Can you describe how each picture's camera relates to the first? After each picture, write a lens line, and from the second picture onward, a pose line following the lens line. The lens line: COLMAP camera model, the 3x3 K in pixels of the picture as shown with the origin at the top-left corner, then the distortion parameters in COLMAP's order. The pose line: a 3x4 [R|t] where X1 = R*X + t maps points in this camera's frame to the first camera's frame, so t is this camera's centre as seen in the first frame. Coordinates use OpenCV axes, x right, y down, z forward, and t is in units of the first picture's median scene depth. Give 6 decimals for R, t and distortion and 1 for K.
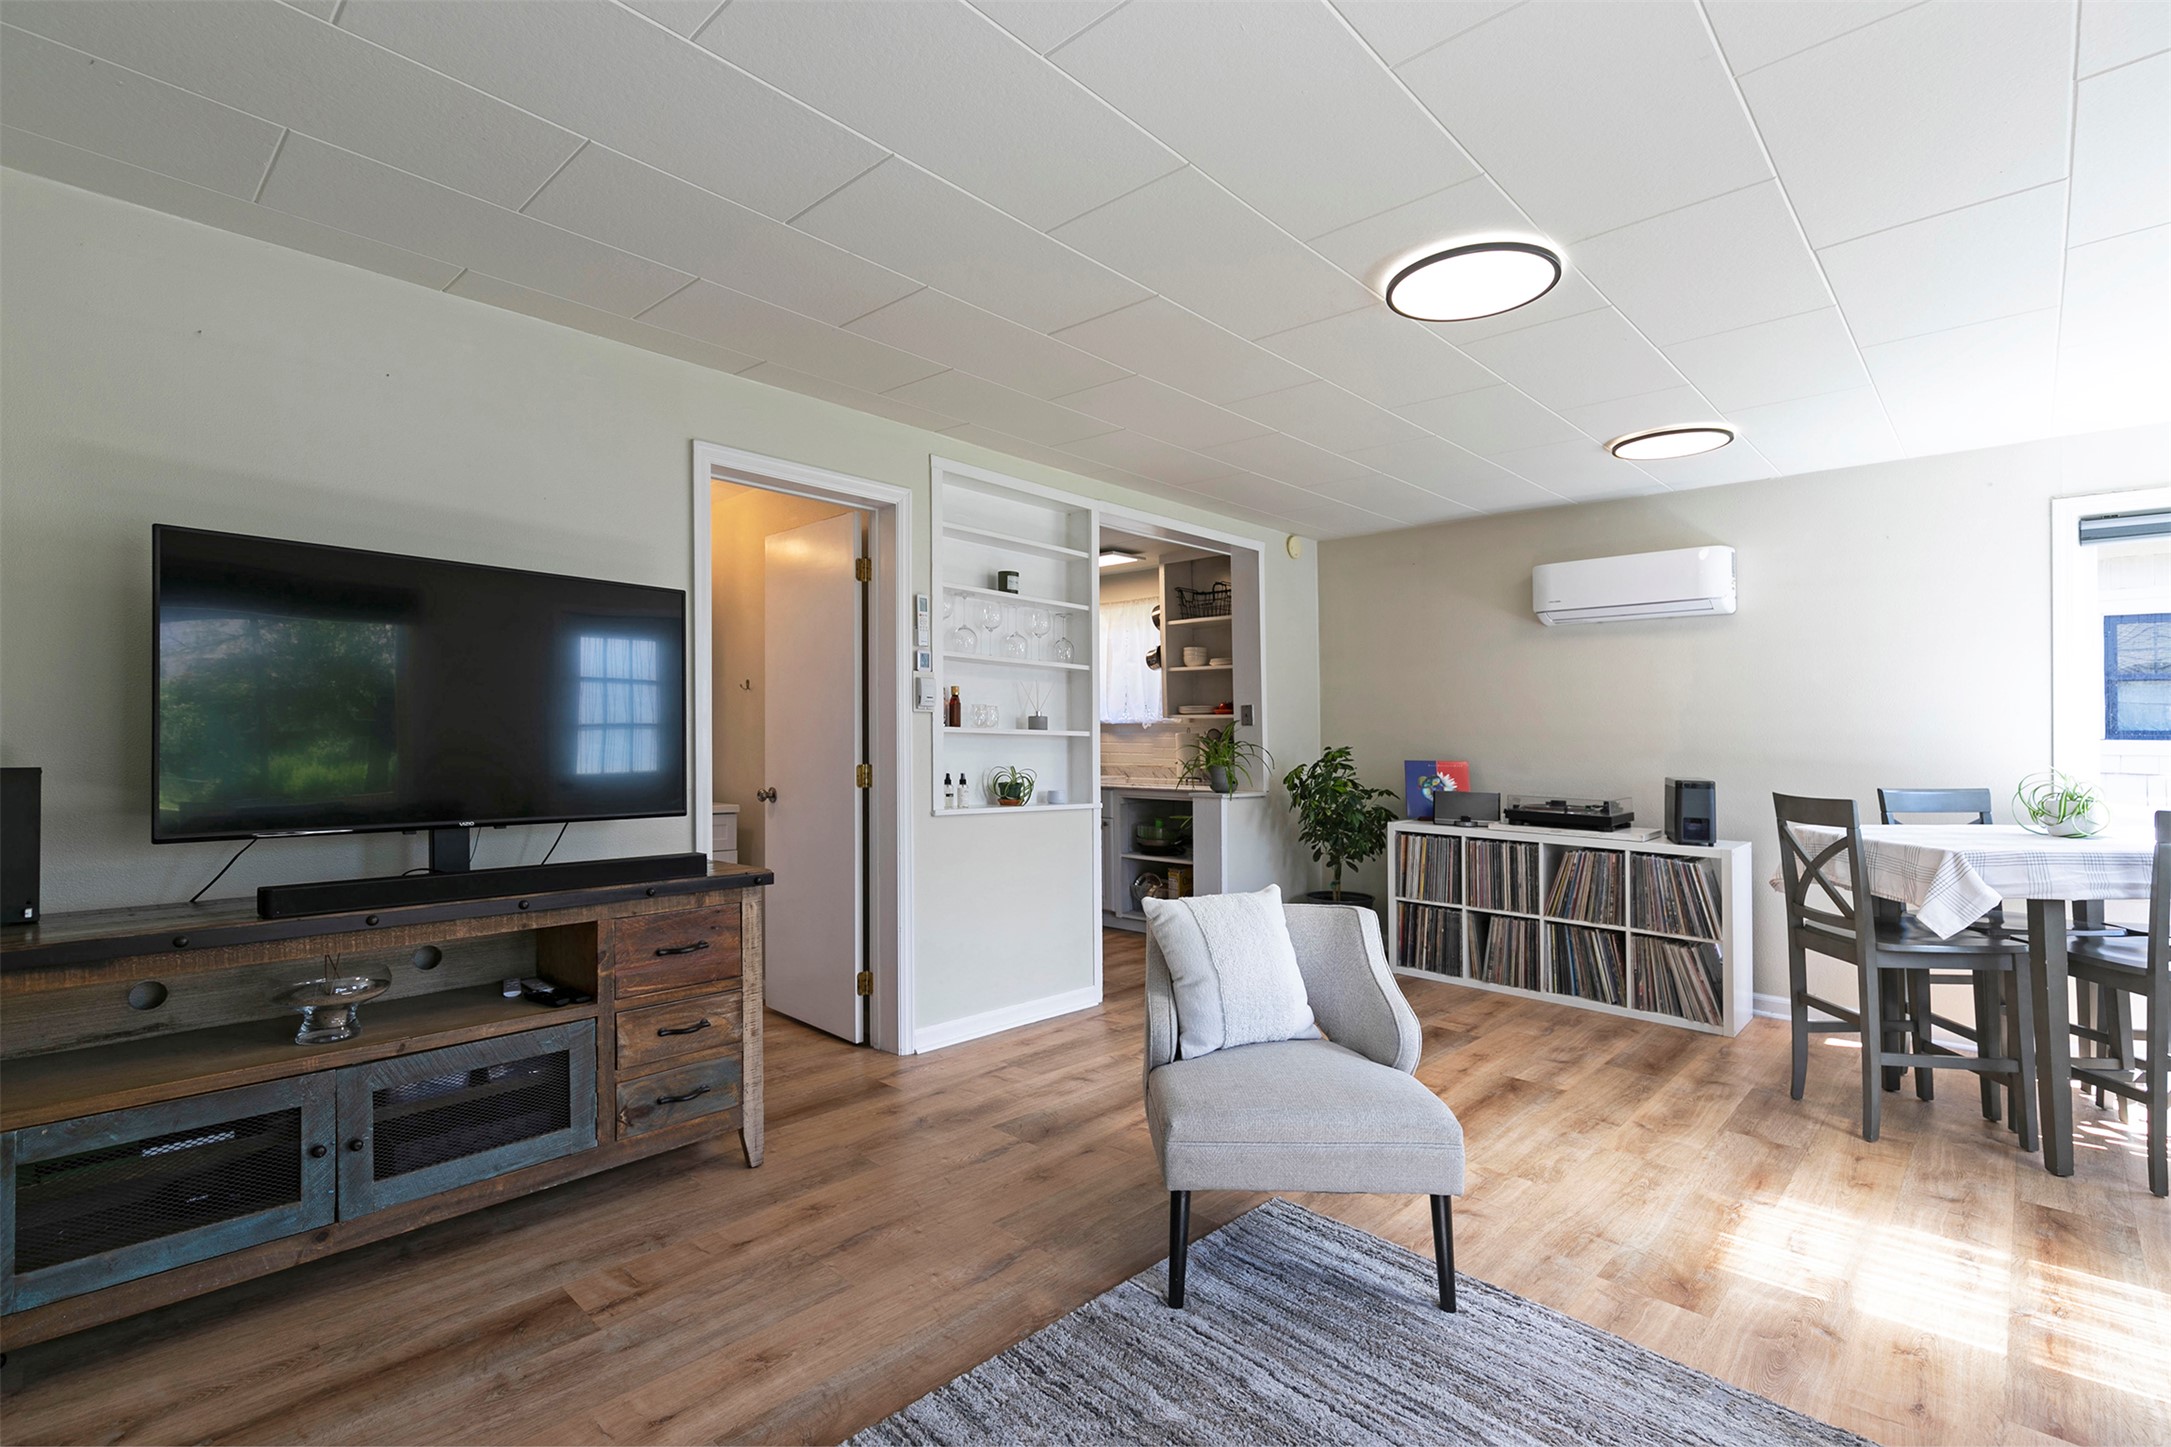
lens RADIAL K [[1019.2, 0, 1073.5], [0, 1019.2, 743.2], [0, 0, 1]] dist [0.028197, -0.007318]
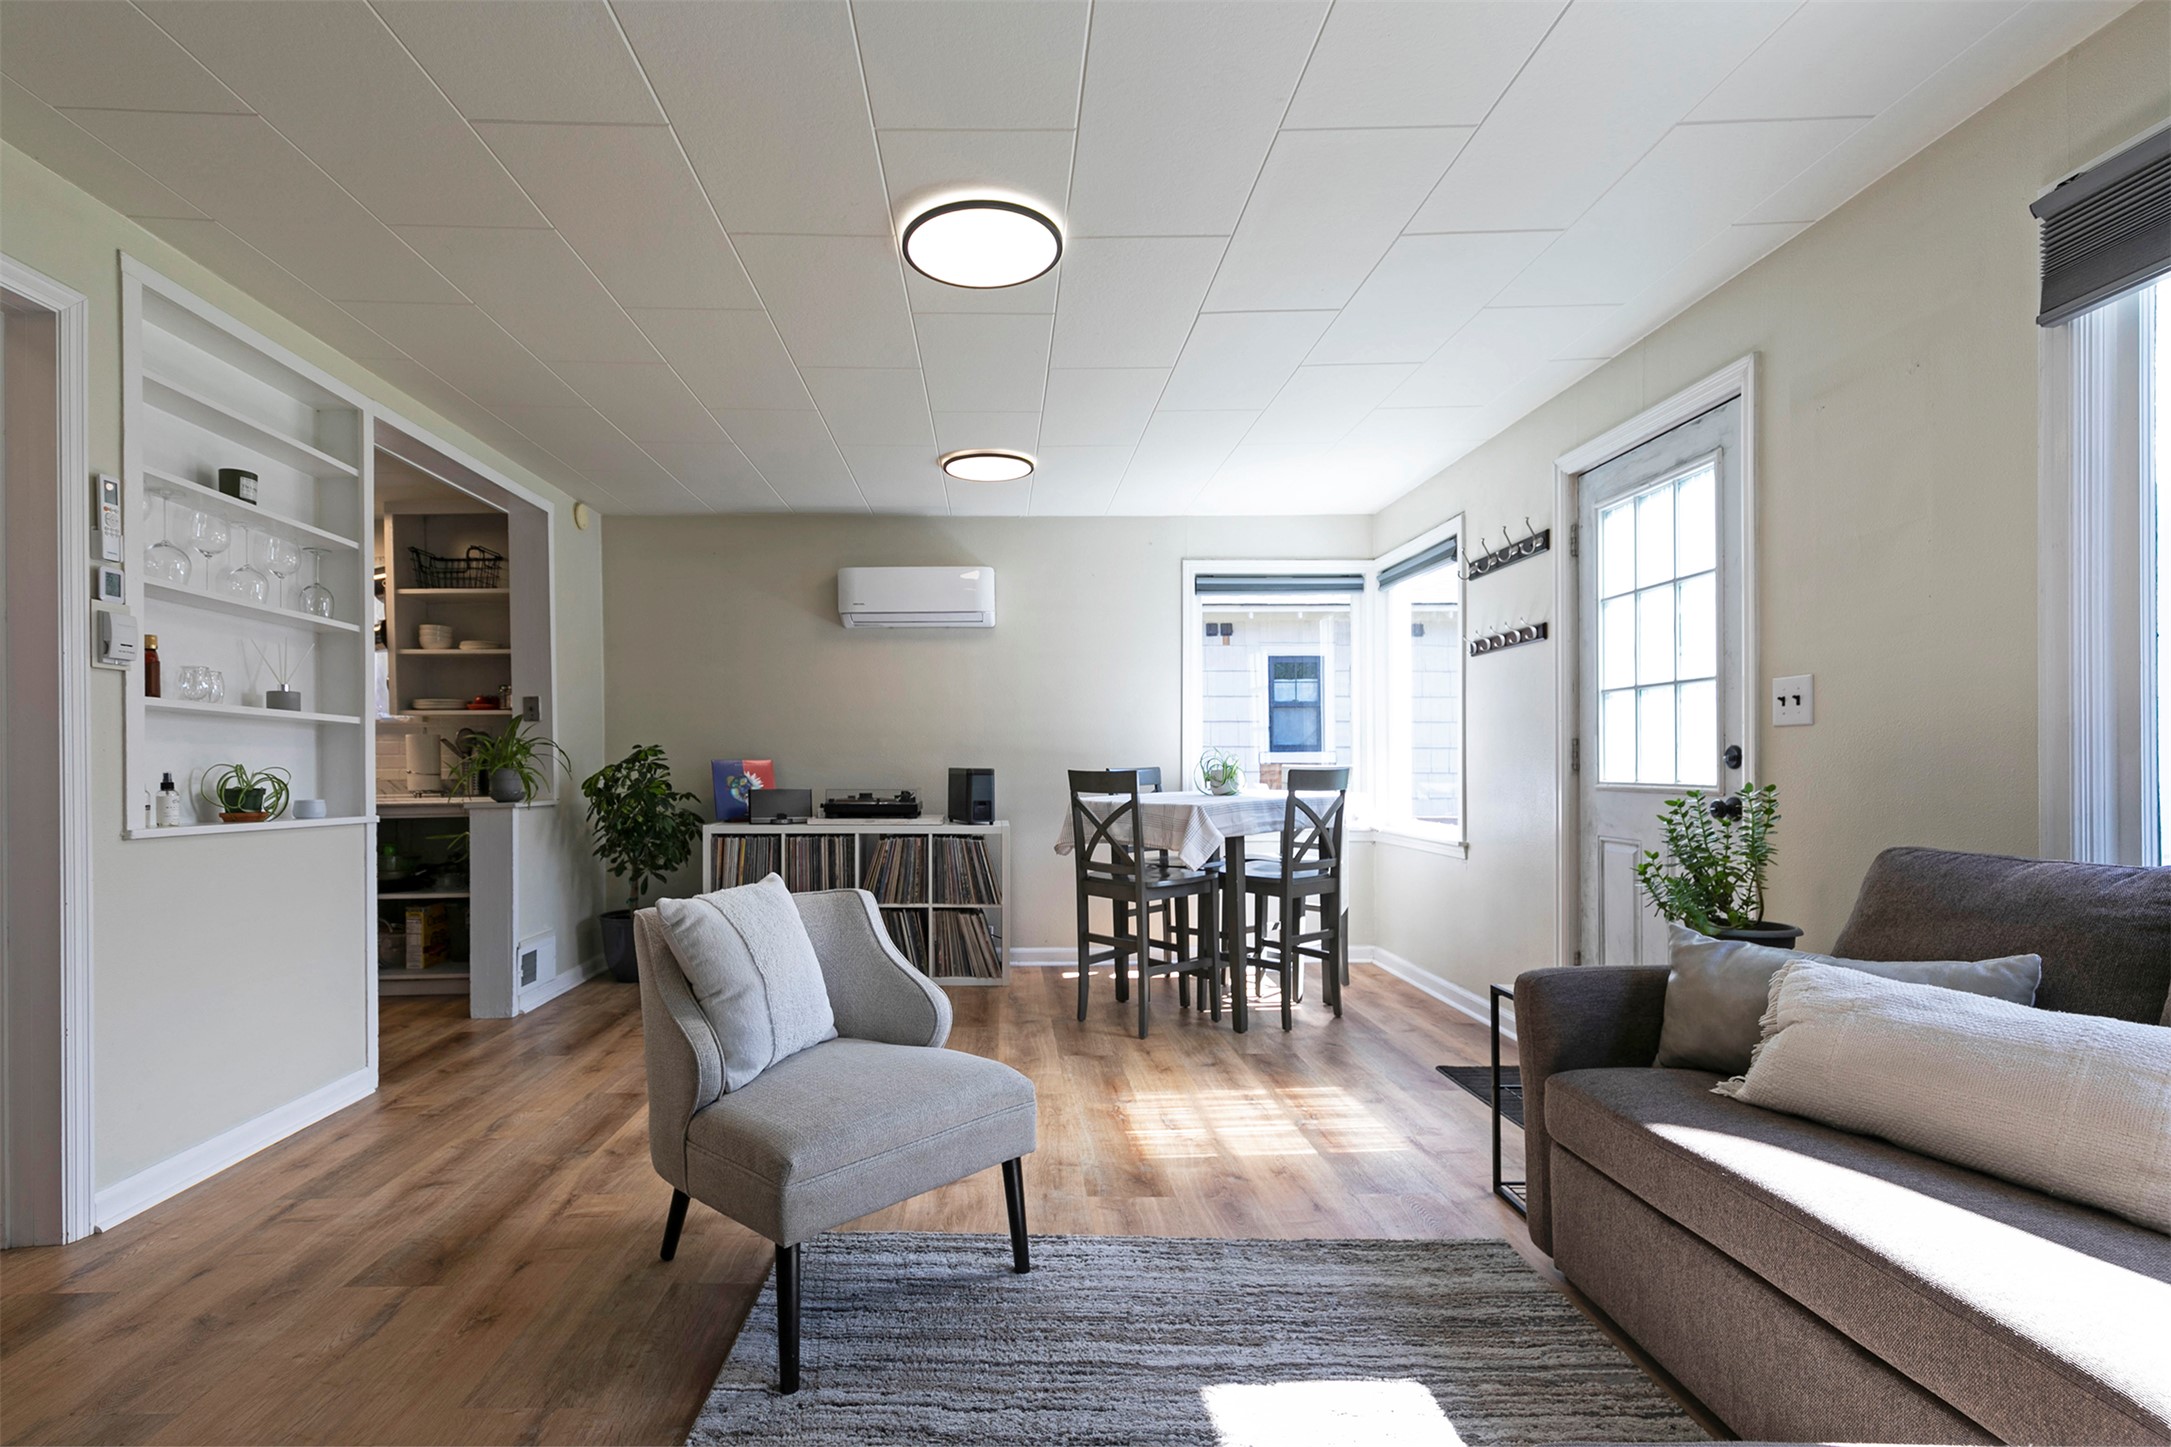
lens RADIAL K [[1019.2, 0, 1024.7], [0, 1019.2, 764.5], [0, 0, 1]] dist [0.028197, -0.007318]
pose [[0.715211, -0.014688, 0.698754, -0.188515], [0.019498, 0.999809, 0.001060, 0.036387], [-0.698636, 0.012866, 0.715361, 0.169437]]
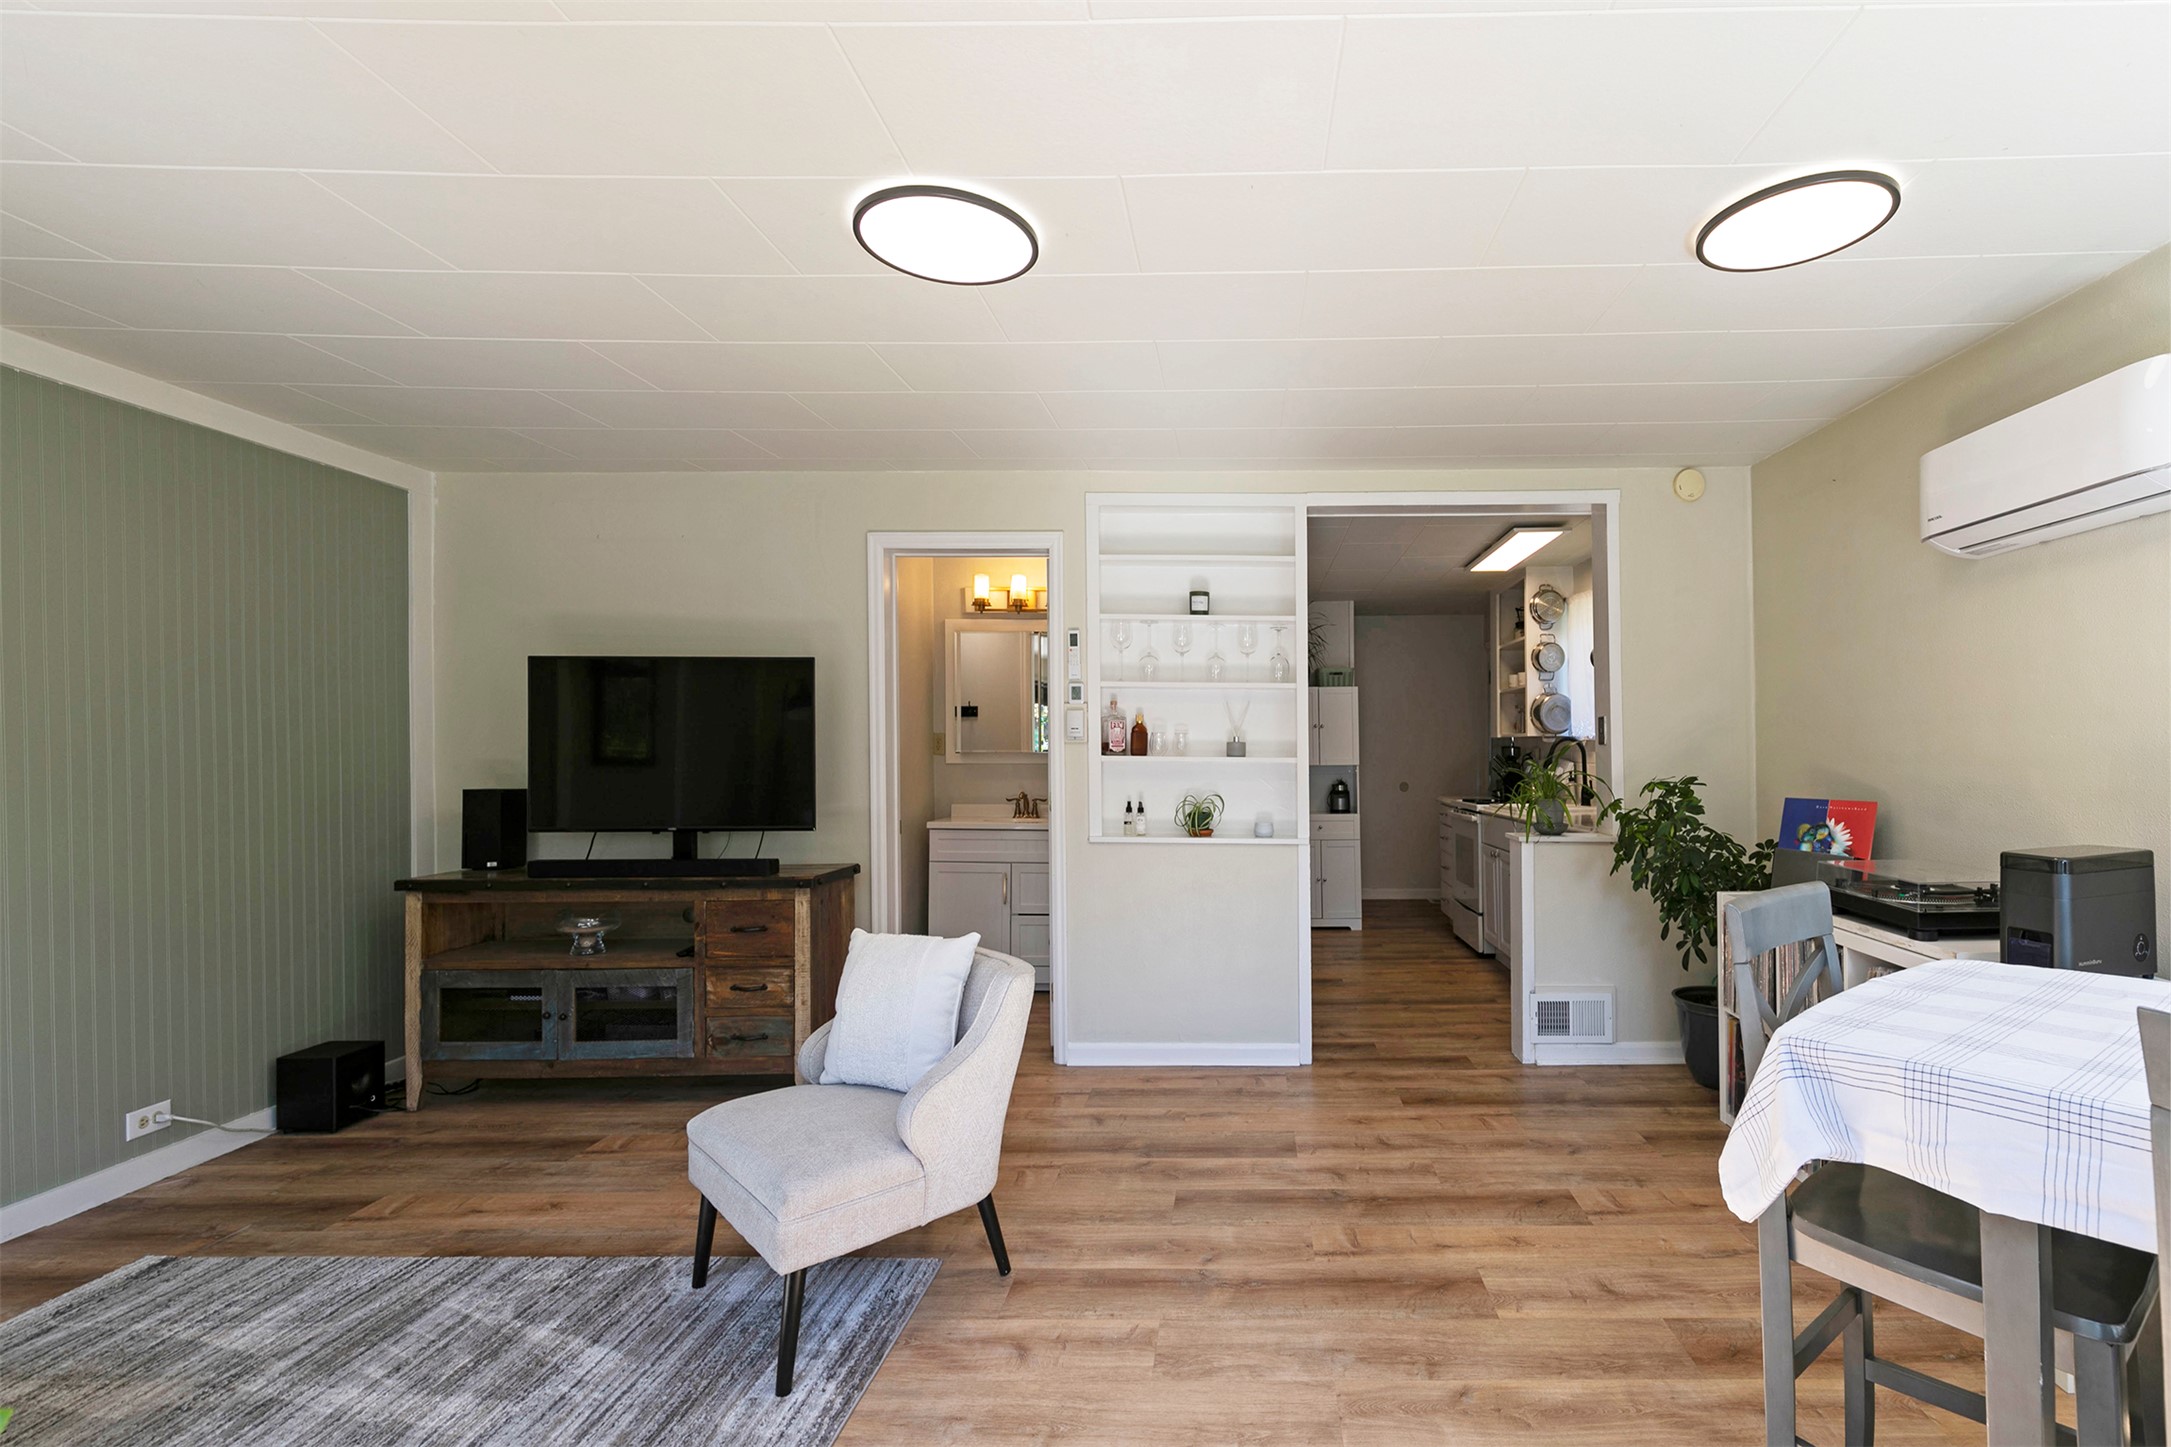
lens RADIAL K [[1091.2, 0, 1194.5], [0, 1091.2, 767.5], [0, 0, 1]] dist [0.026131, -0.002972]
pose [[0.652477, 0.006234, -0.757783, 0.862886], [0.009493, 0.999820, 0.016399, -0.024707], [0.757749, -0.017894, 0.652300, 0.396068]]
